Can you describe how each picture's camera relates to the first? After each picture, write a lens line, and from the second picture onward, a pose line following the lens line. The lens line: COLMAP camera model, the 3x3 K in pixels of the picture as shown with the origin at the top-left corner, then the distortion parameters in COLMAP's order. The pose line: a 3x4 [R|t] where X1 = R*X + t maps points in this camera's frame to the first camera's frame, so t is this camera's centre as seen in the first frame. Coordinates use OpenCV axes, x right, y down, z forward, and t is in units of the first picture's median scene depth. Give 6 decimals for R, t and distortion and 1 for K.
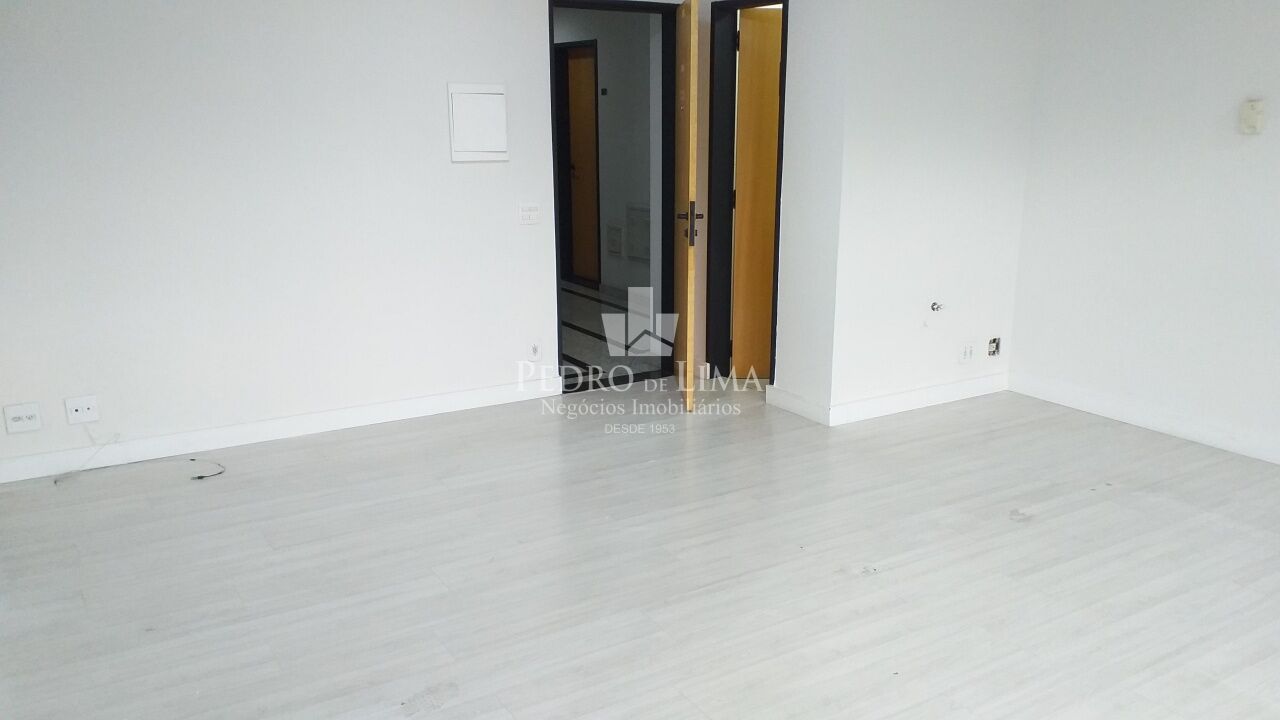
lens RADIAL K [[1024.5, 0, 637.0], [0, 1024.5, 369.9], [0, 0, 1]] dist [0.077963, -0.137813]
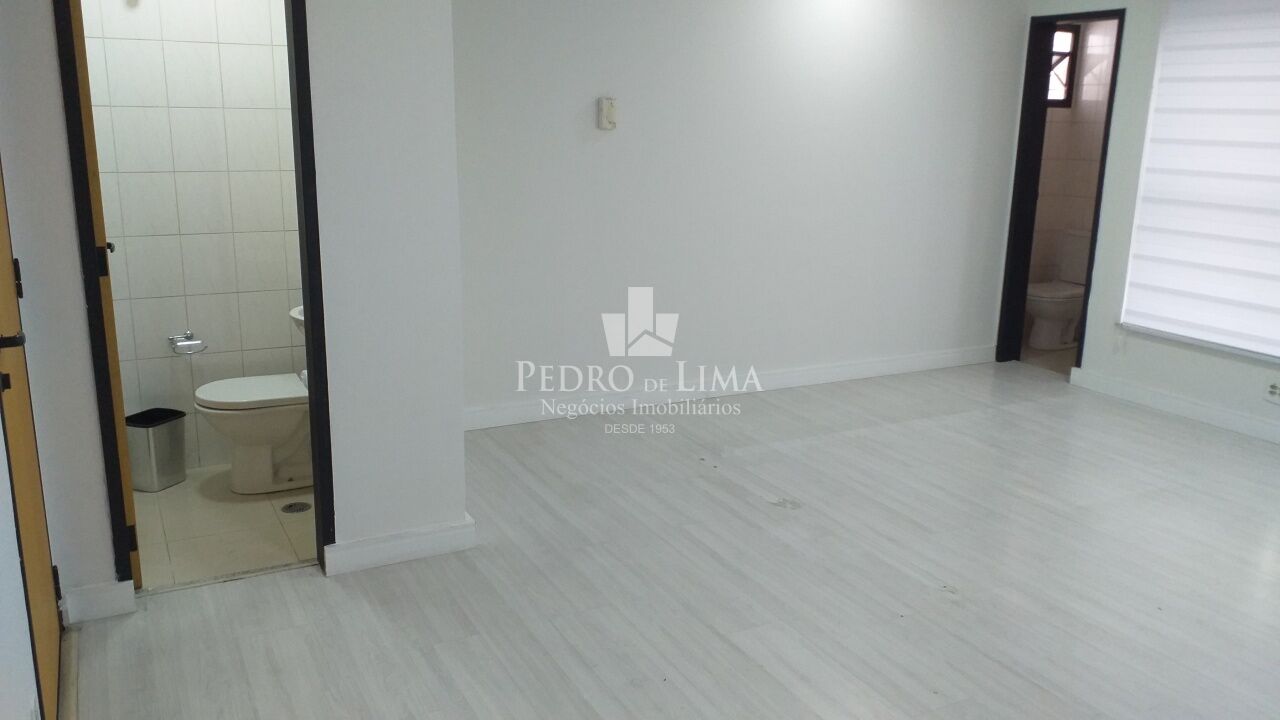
lens RADIAL K [[1024.5, 0, 640.7], [0, 1024.5, 354.4], [0, 0, 1]] dist [0.077963, -0.137813]
pose [[0.065988, -0.229579, 0.971050, -0.553811], [0.230328, 0.950395, 0.209044, -0.228859], [-0.970873, 0.209865, 0.115593, 0.921337]]
